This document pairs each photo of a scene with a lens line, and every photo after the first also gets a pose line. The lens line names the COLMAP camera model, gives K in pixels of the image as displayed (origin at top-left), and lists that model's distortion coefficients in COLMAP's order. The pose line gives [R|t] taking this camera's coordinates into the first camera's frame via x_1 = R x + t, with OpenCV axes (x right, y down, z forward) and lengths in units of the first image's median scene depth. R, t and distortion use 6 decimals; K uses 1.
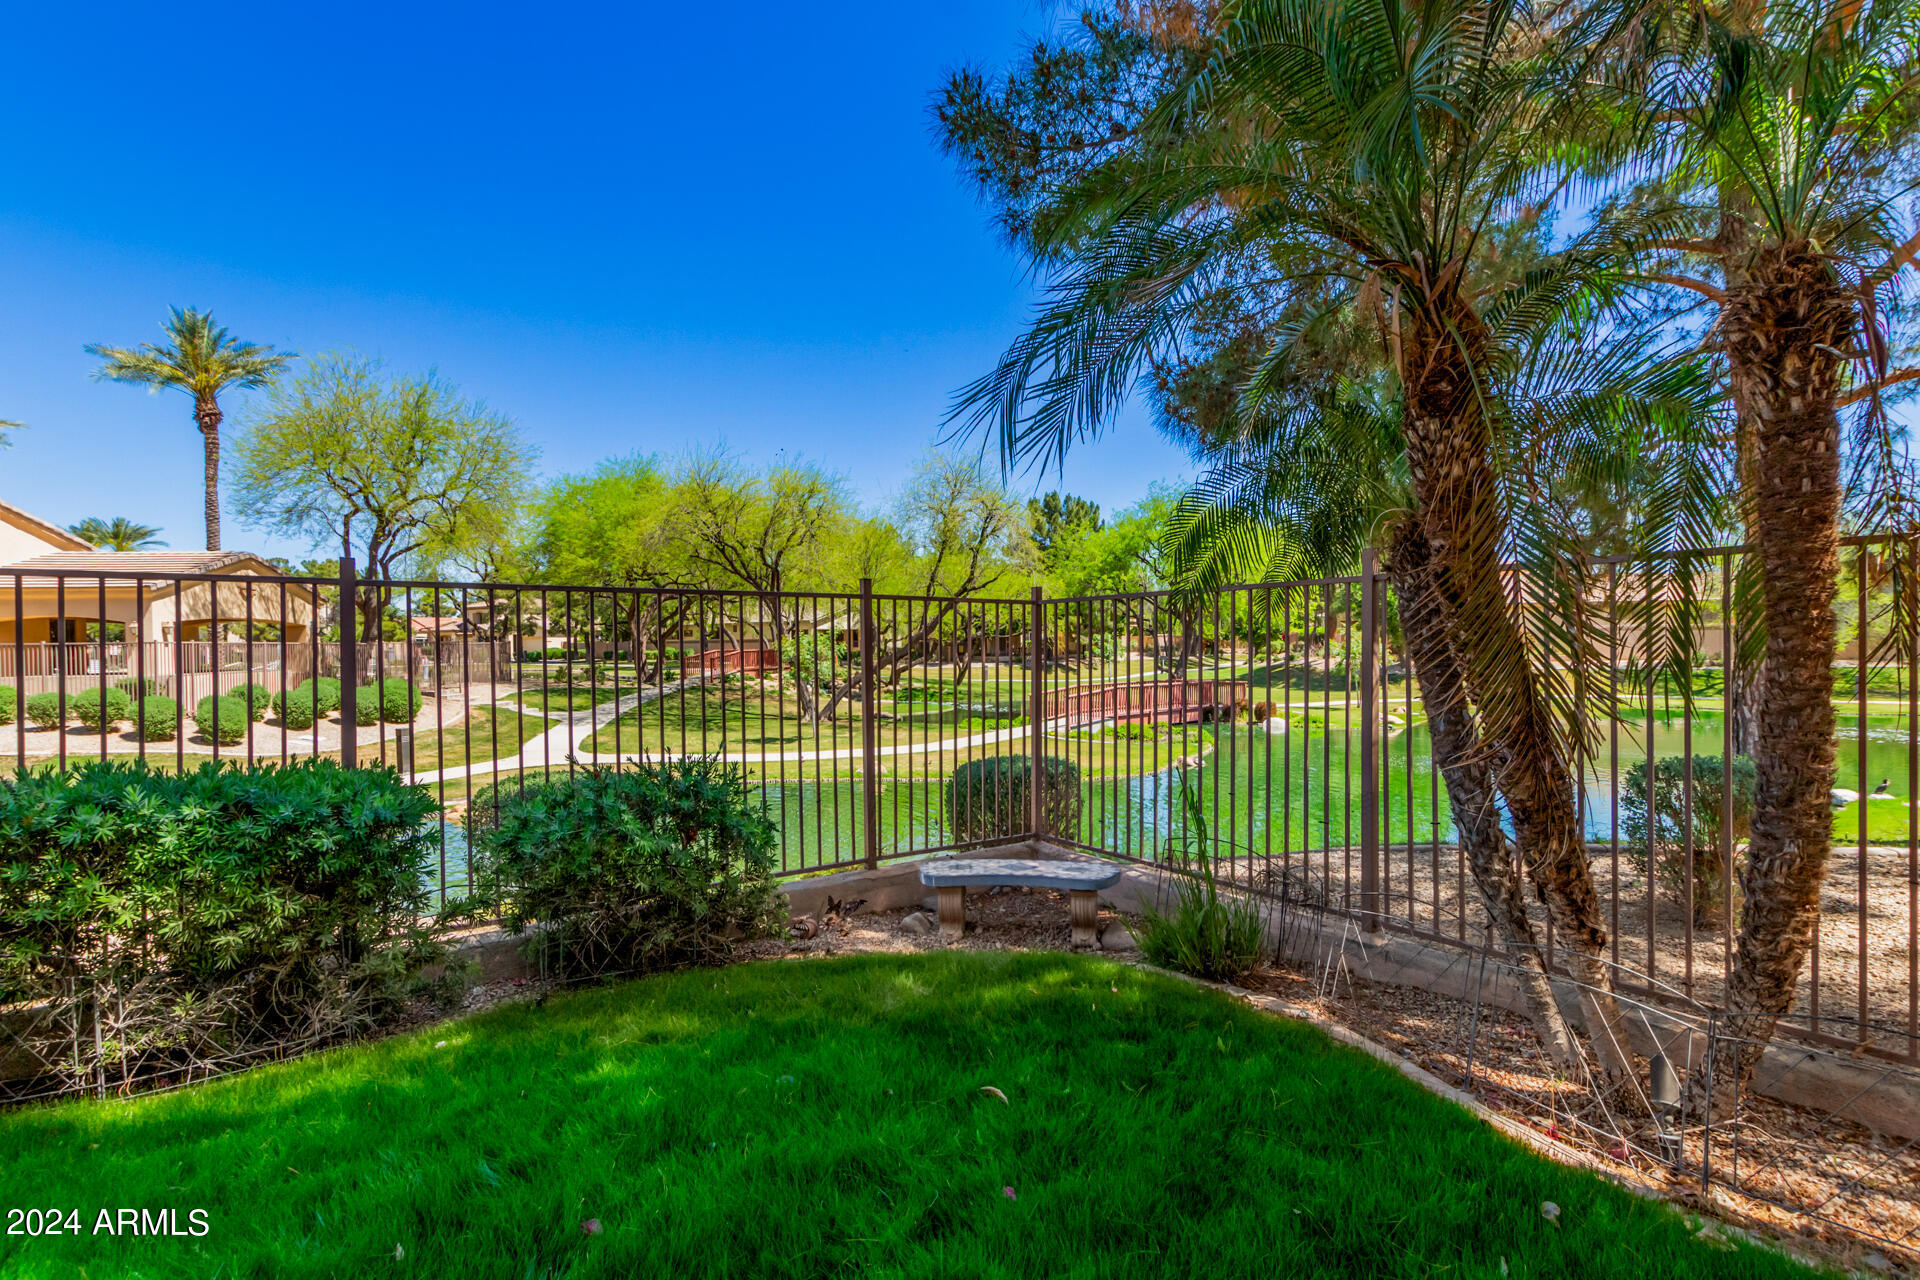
lens RADIAL K [[899.4, 0, 959.5], [0, 899.4, 653.6], [0, 0, 1]] dist [0.010042, -0.002784]
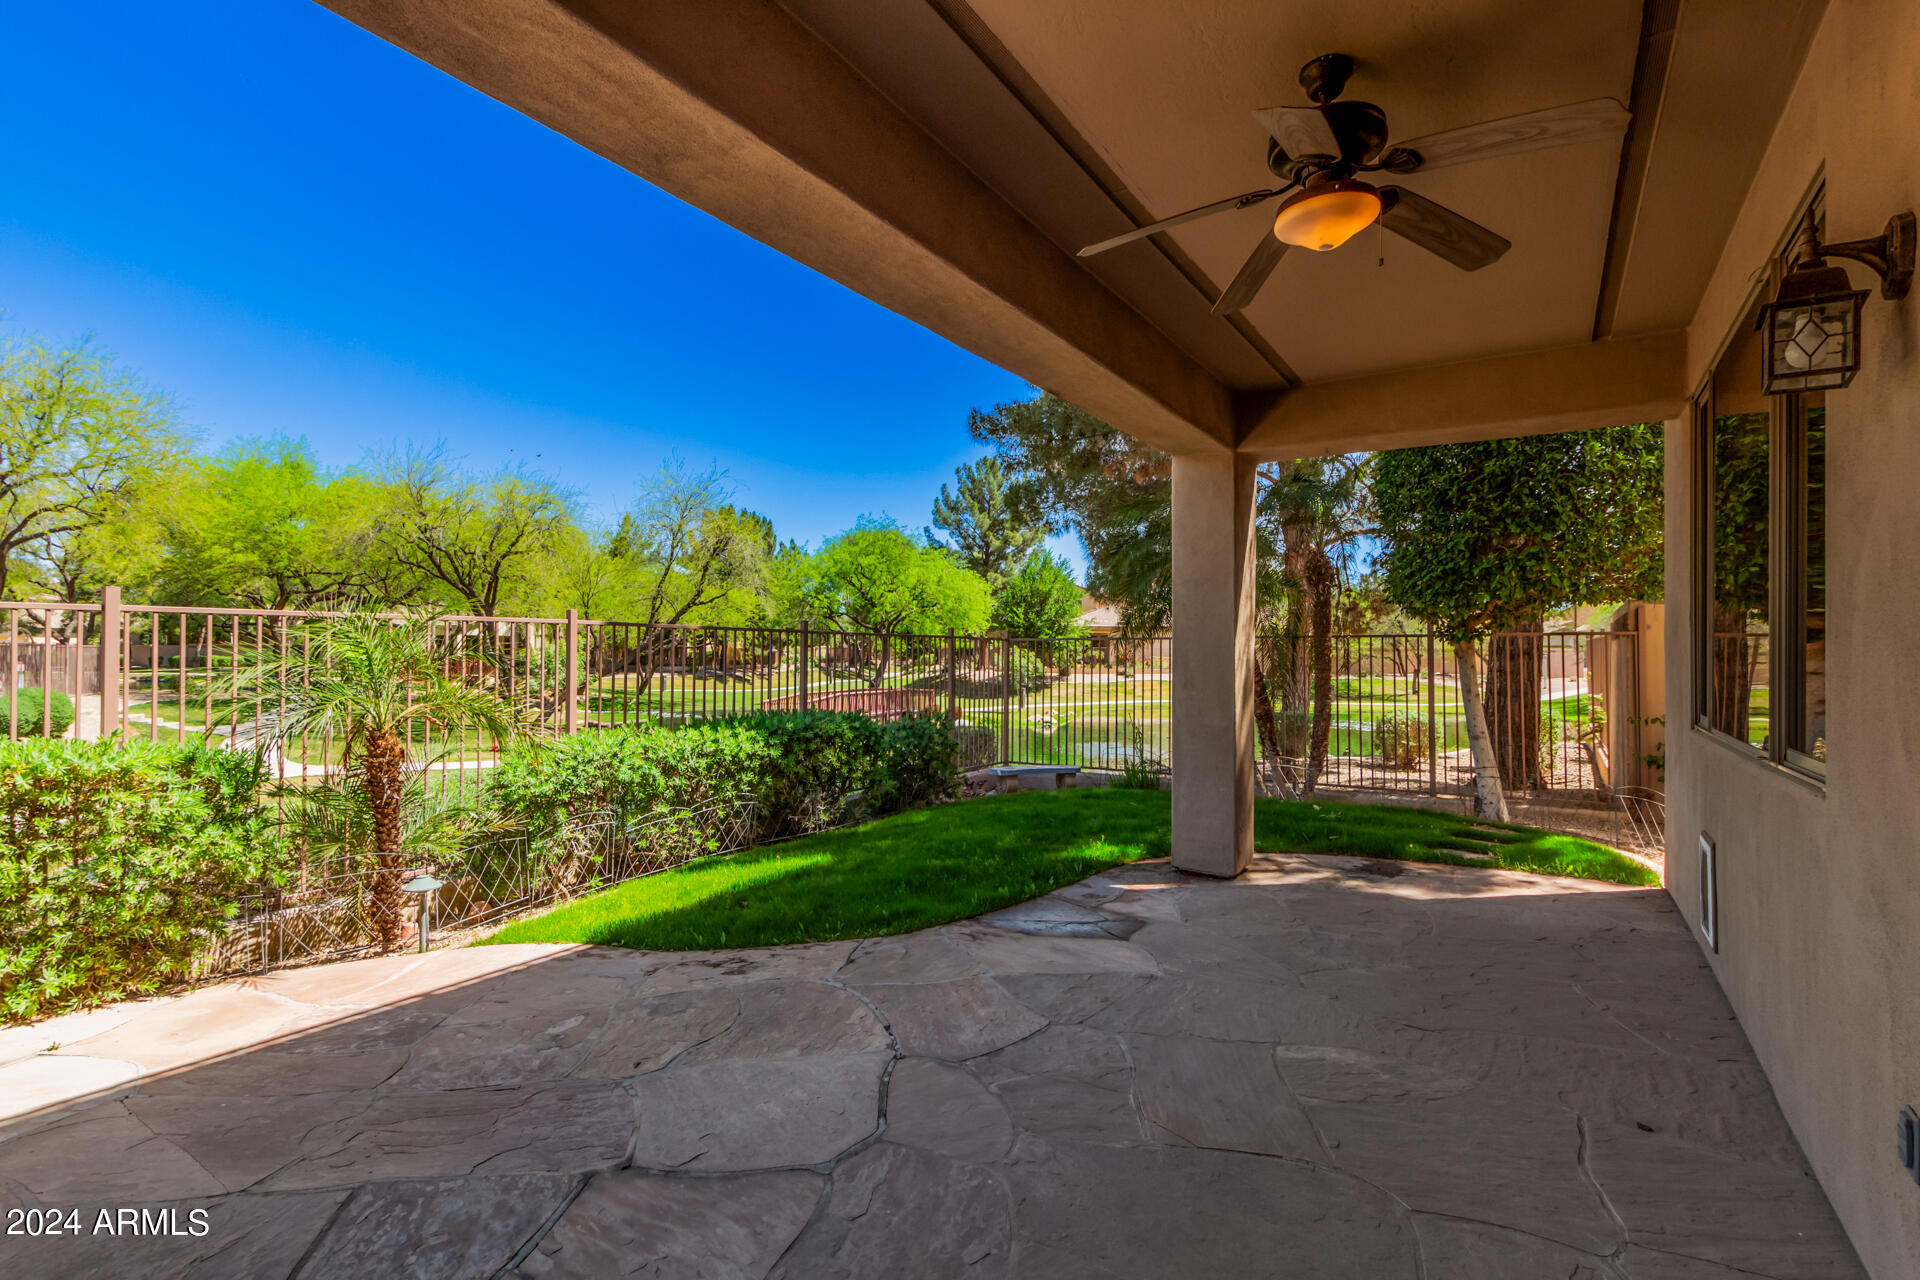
lens RADIAL K [[899.4, 0, 962.6], [0, 899.4, 657.0], [0, 0, 1]] dist [0.010042, -0.002784]
pose [[0.916139, 0.014704, 0.400592, -0.117335], [-0.011167, 0.999875, -0.011163, -0.000249], [-0.400706, 0.005754, 0.916189, -0.109515]]
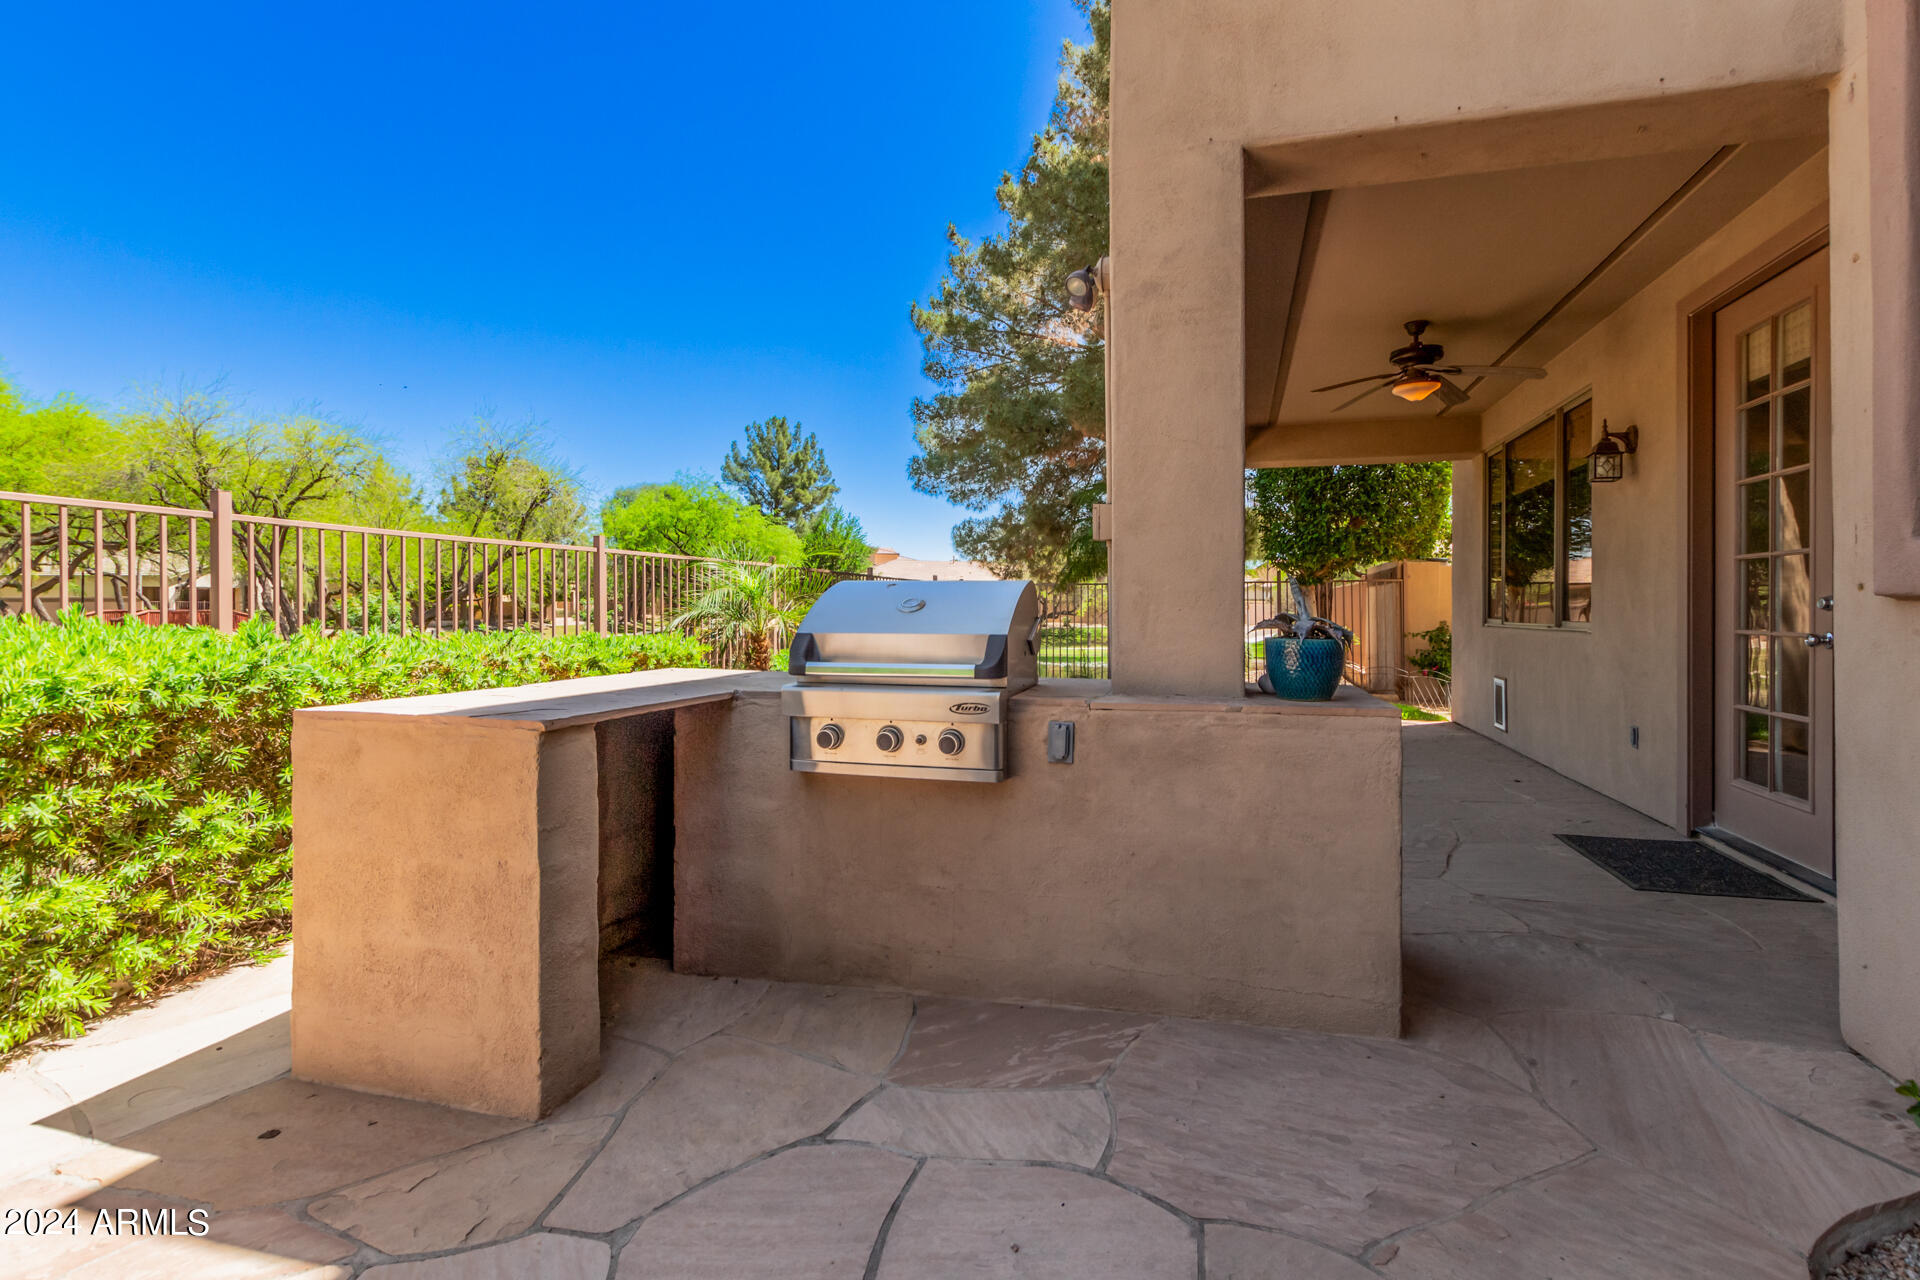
lens RADIAL K [[899.4, 0, 932.3], [0, 899.4, 607.7], [0, 0, 1]] dist [0.010042, -0.002784]
pose [[0.790100, 0.015901, 0.612772, -0.220285], [-0.004547, 0.999788, -0.020081, 0.006614], [-0.612961, 0.013080, 0.790005, -0.128736]]
